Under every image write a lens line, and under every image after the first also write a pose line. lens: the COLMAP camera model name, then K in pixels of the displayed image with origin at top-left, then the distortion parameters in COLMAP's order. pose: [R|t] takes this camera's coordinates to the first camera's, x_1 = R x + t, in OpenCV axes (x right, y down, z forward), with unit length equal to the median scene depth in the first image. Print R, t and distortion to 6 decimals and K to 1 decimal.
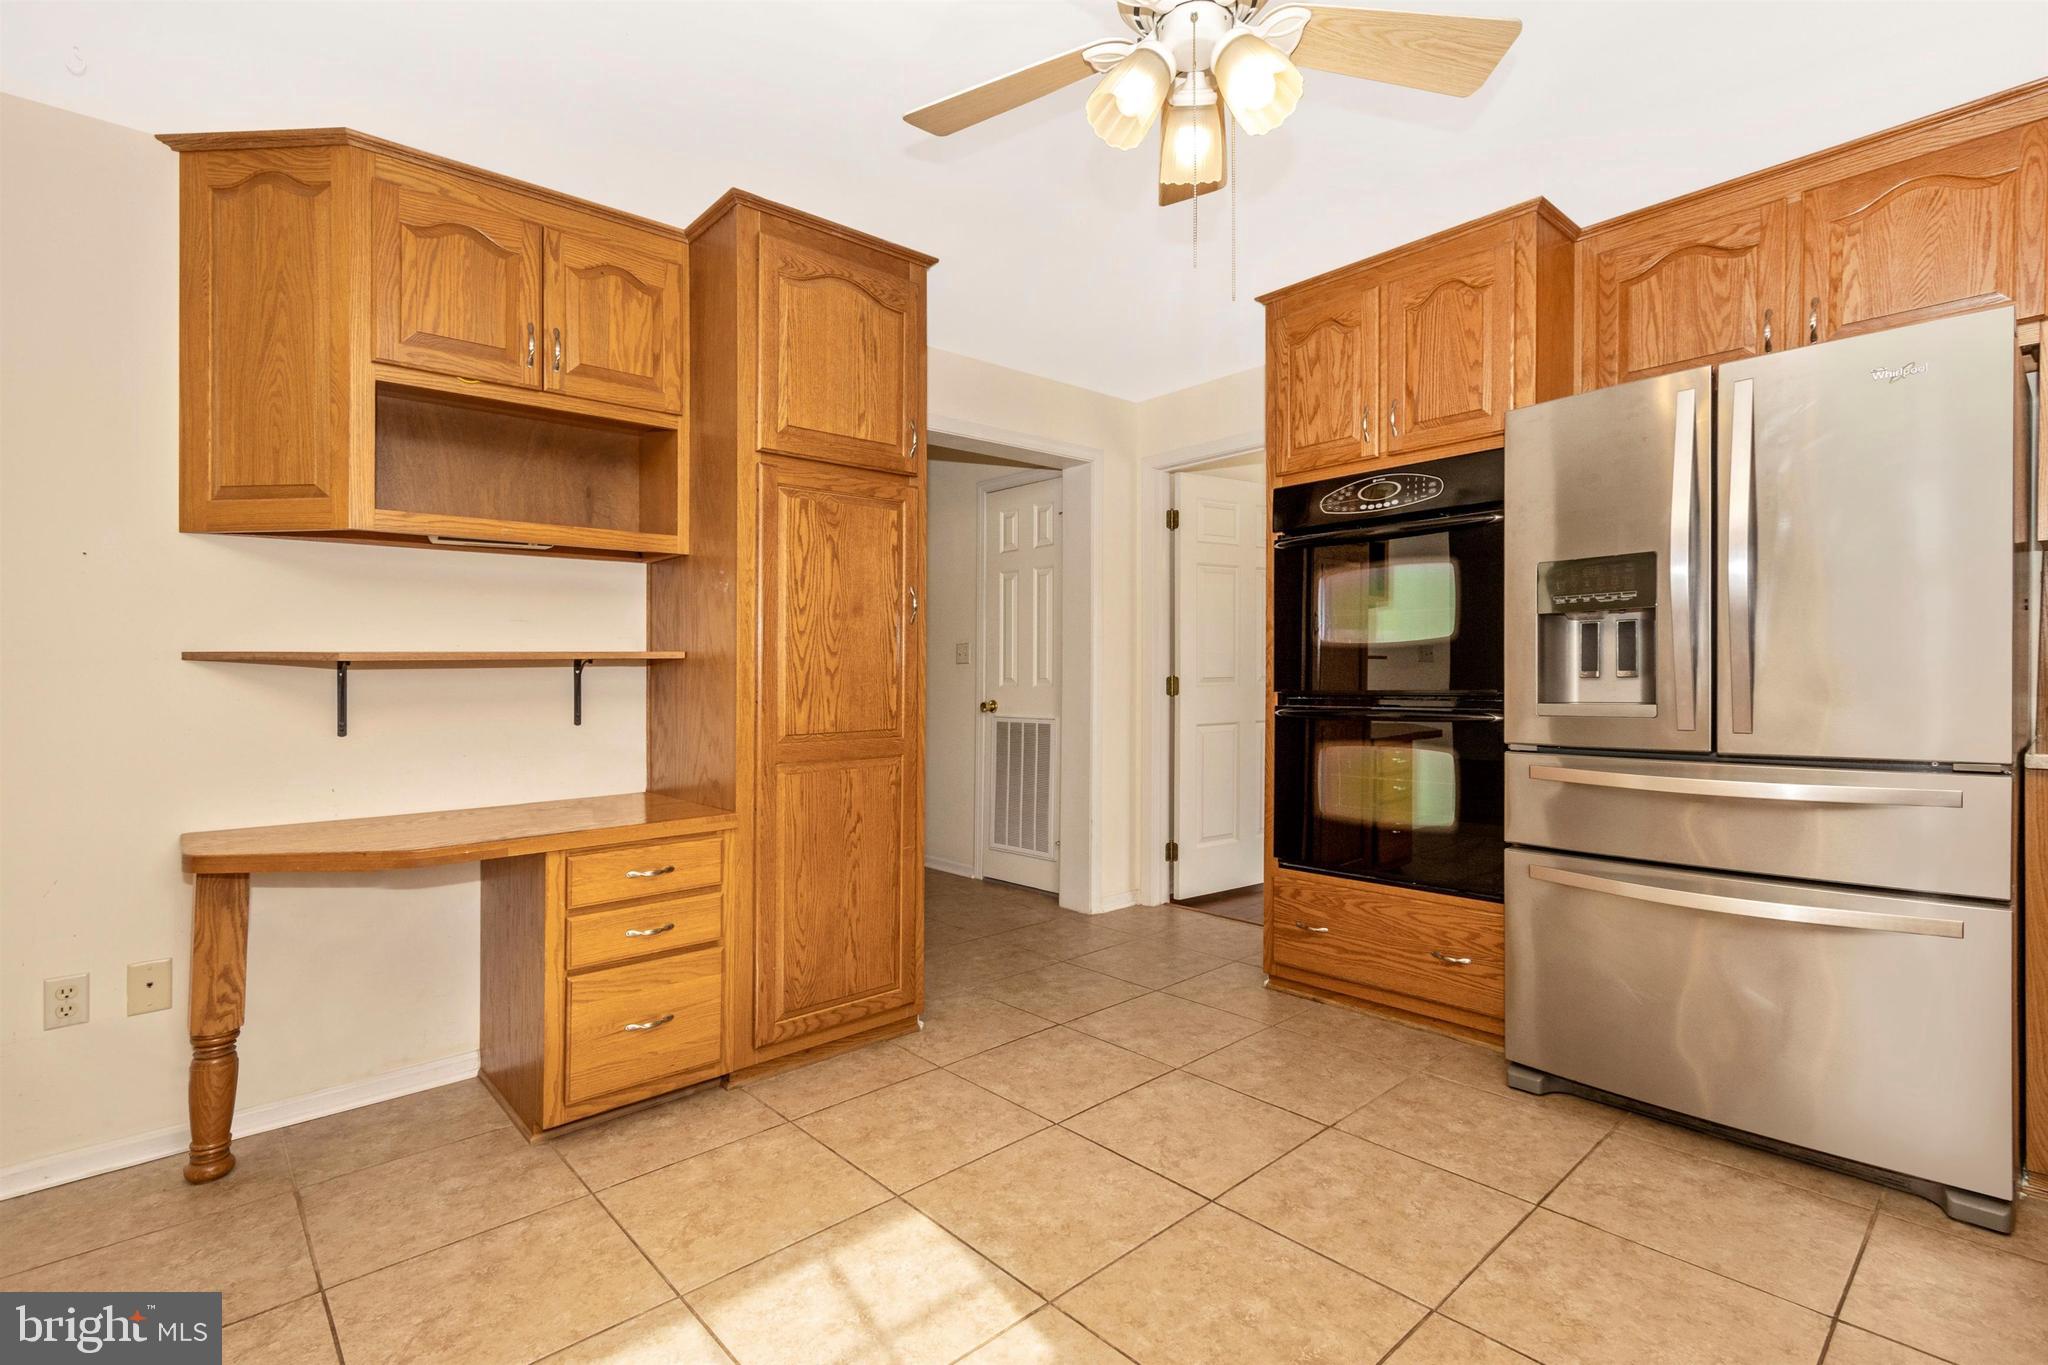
lens RADIAL K [[928.1, 0, 1041.2], [0, 928.1, 668.0], [0, 0, 1]] dist [-0.007607, 0.000275]
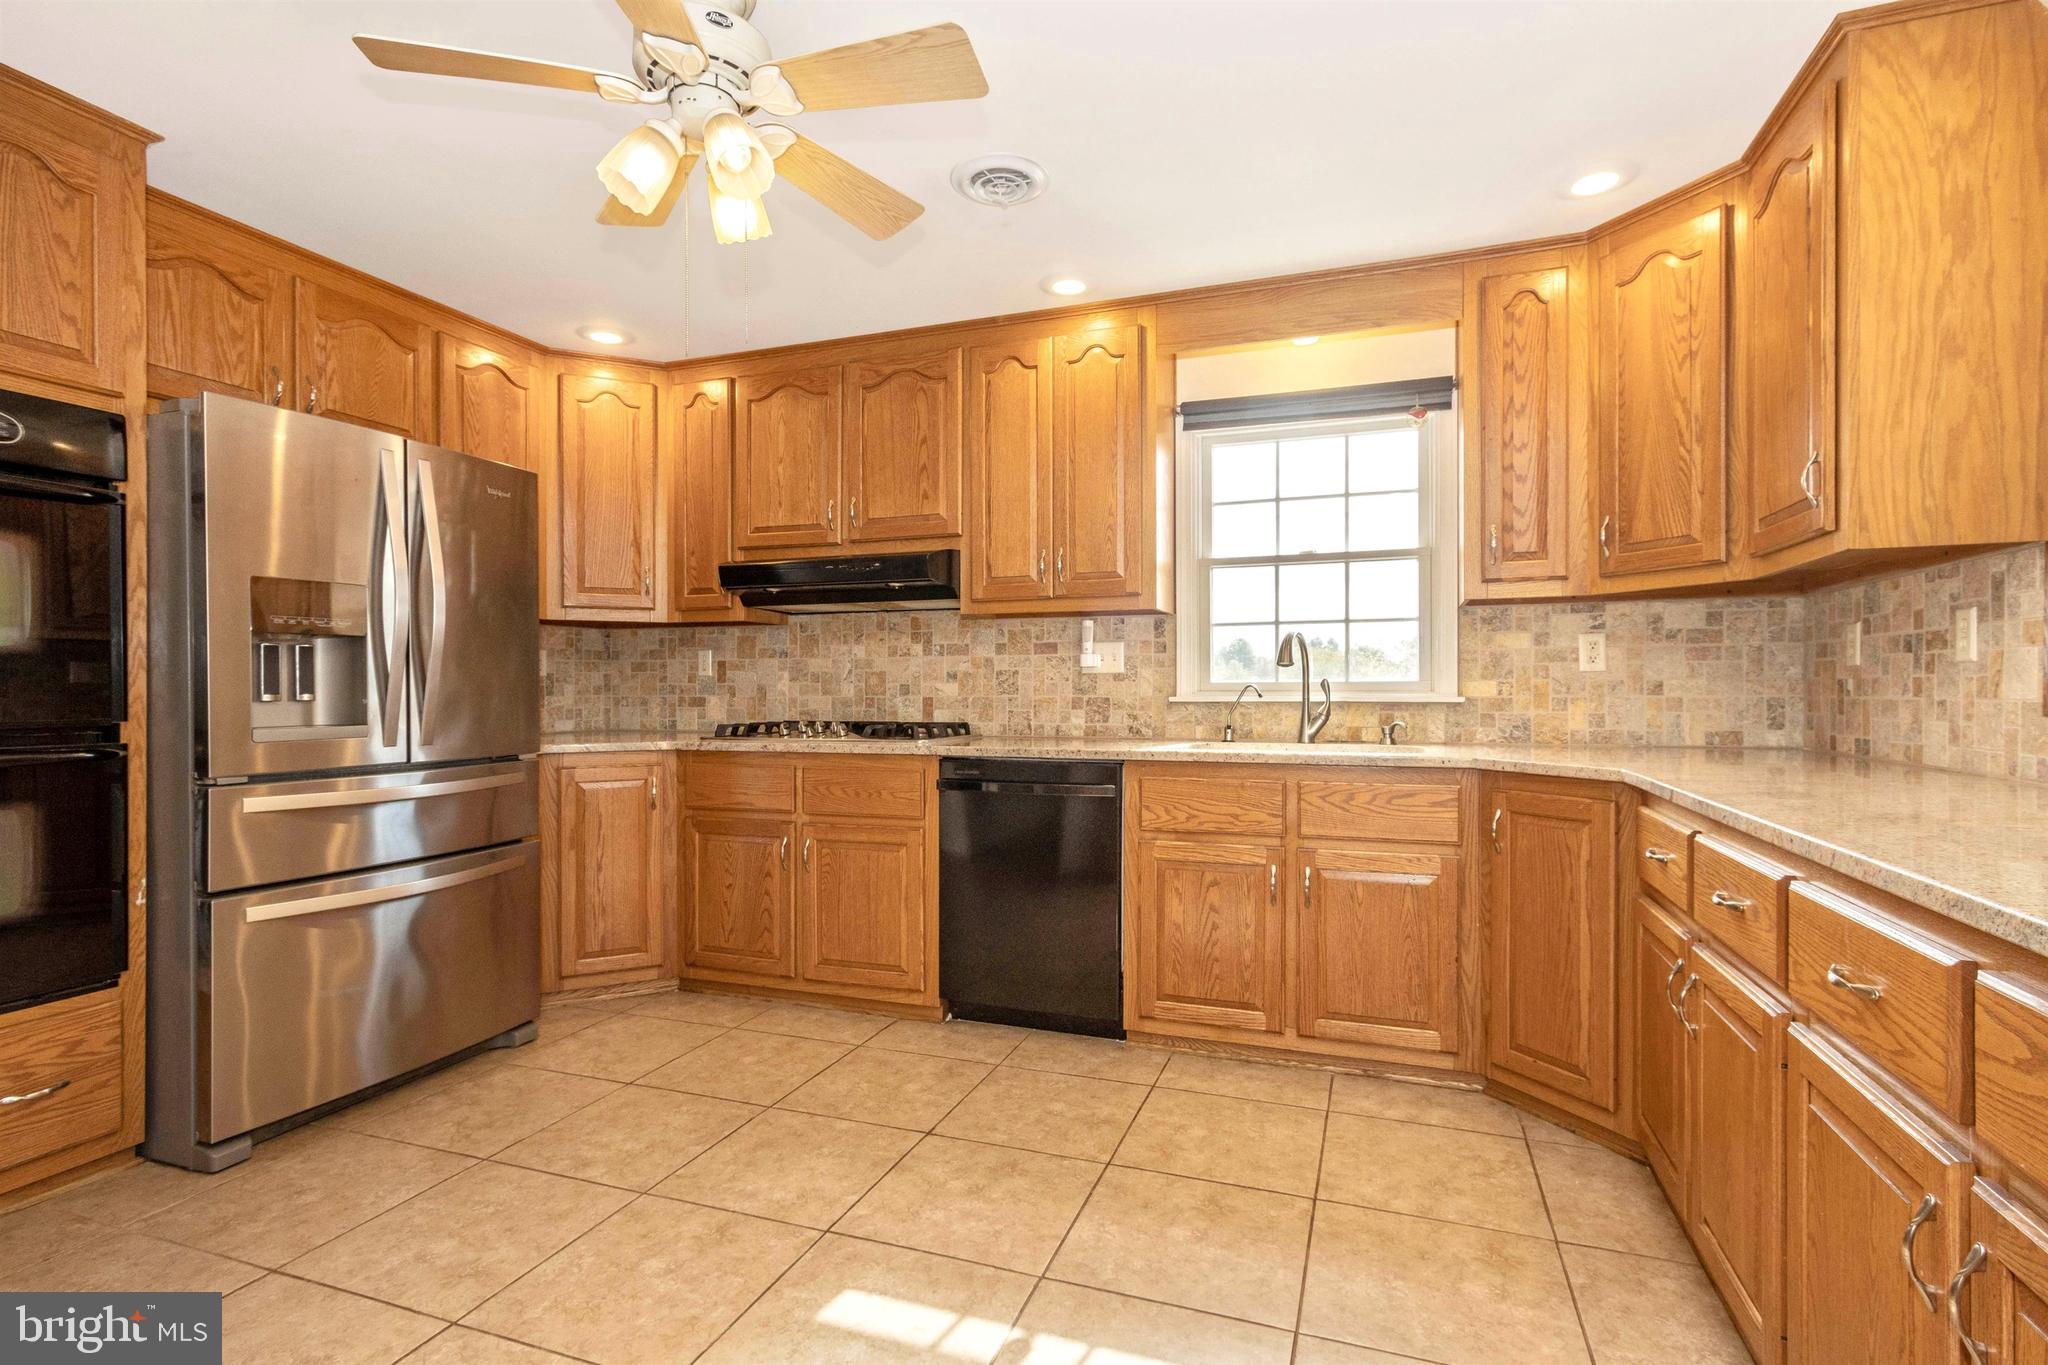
lens RADIAL K [[966.0, 0, 1024.5], [0, 966.0, 697.0], [0, 0, 1]] dist [0.001278, 0.000612]
pose [[-0.453576, 0.008550, 0.891176, -0.594144], [0.003960, 0.999963, -0.007578, 0.014938], [-0.891209, 0.000092, -0.453594, 0.672427]]
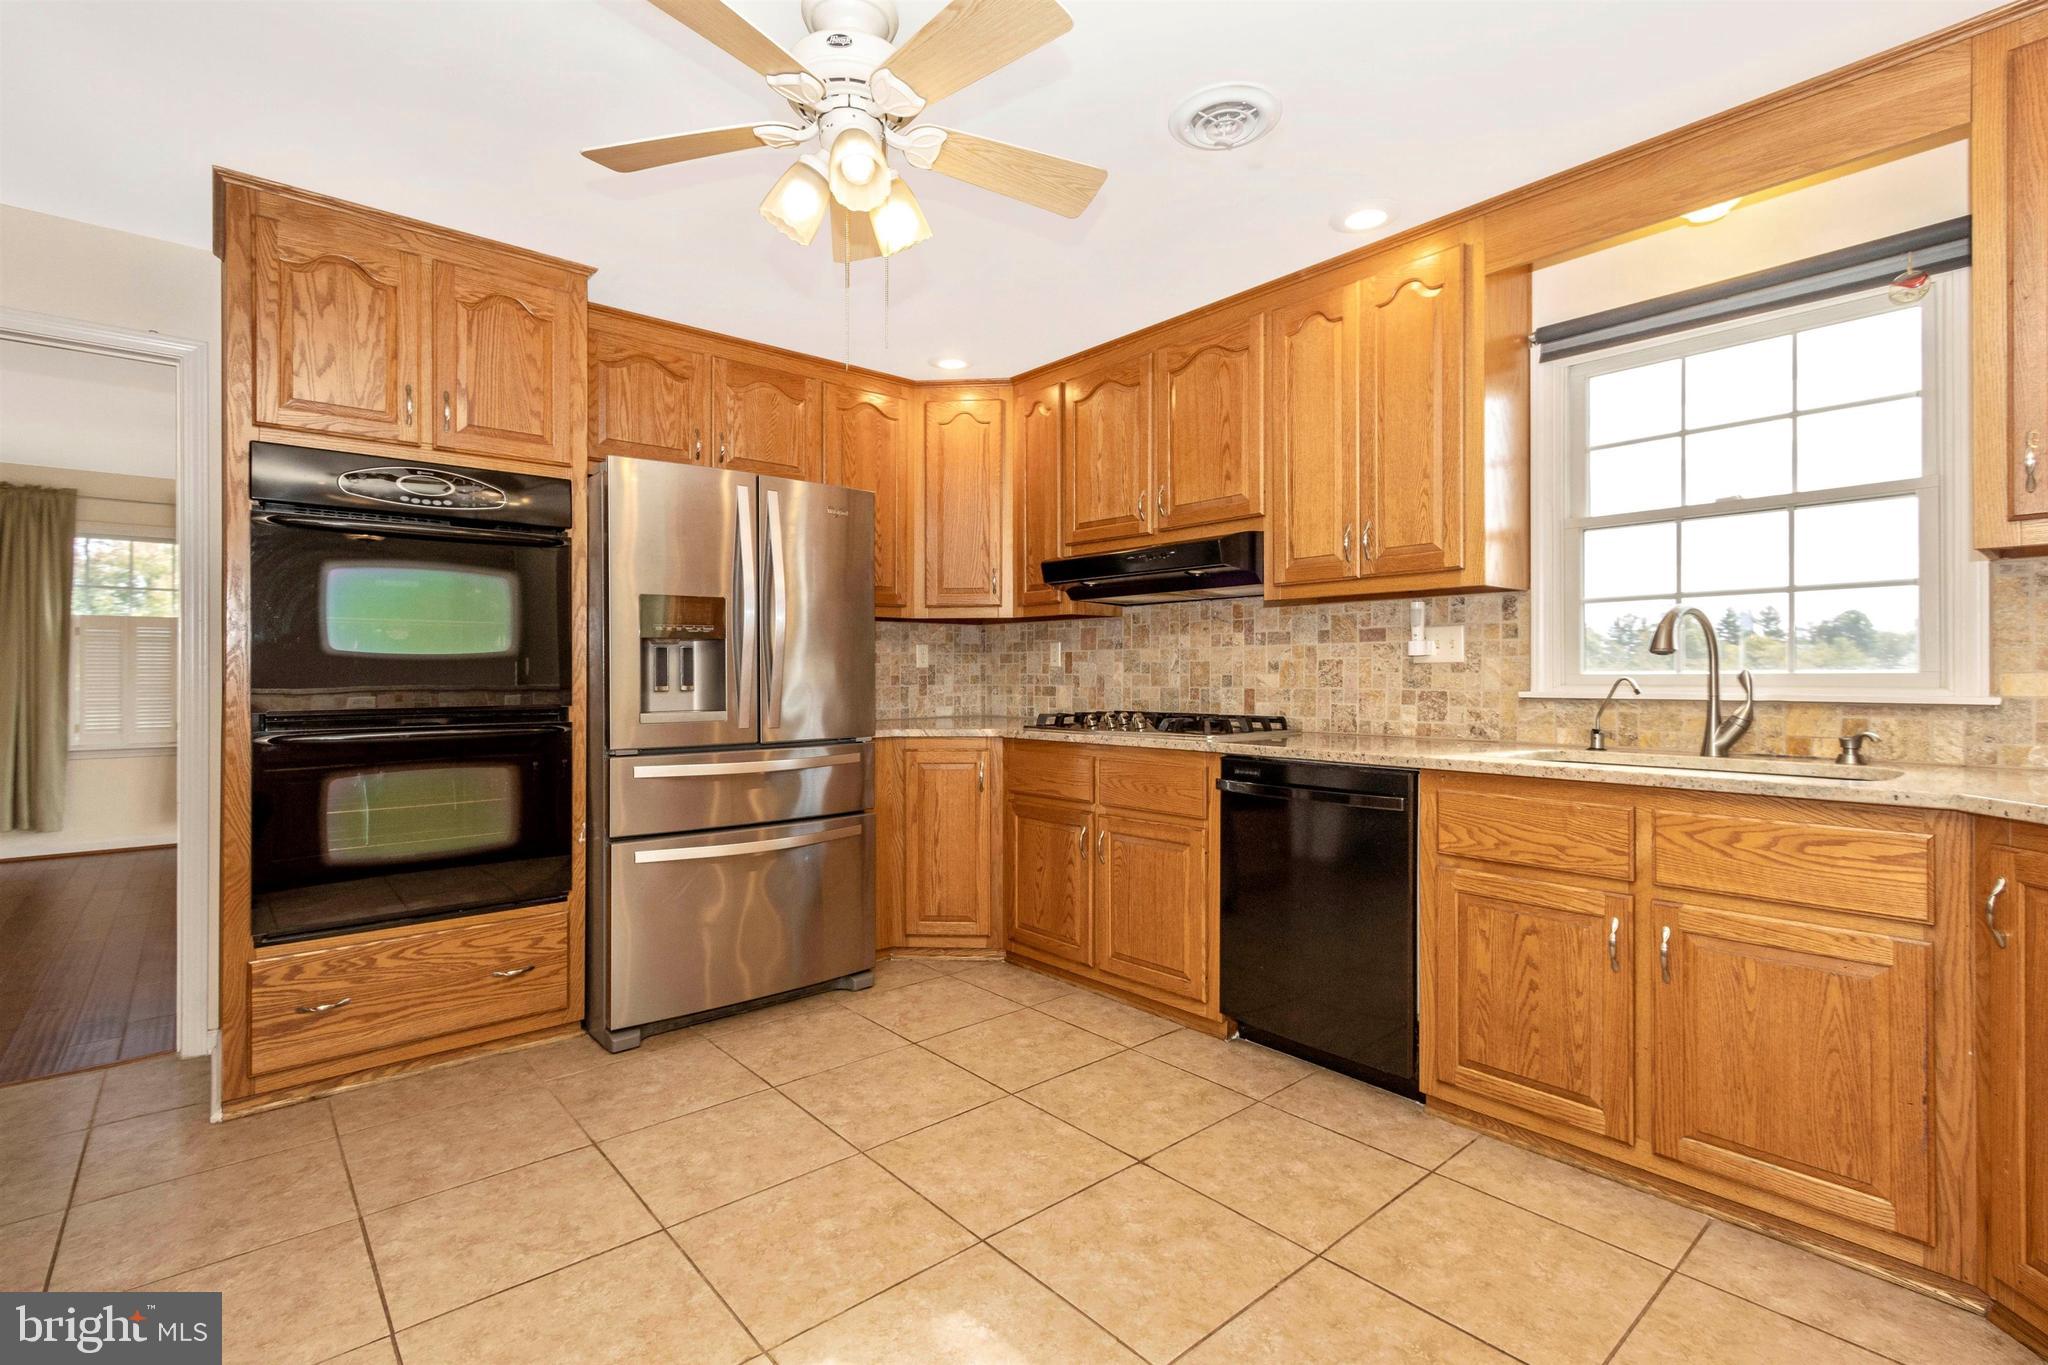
lens RADIAL K [[929.9, 0, 1017.8], [0, 929.9, 675.3], [0, 0, 1]] dist [0.001952, 0.000534]
pose [[0.036636, 0.014674, 0.999221, -0.564699], [-0.004126, 0.999886, -0.014533, 0.005051], [-0.999320, -0.003590, 0.036692, 0.426695]]
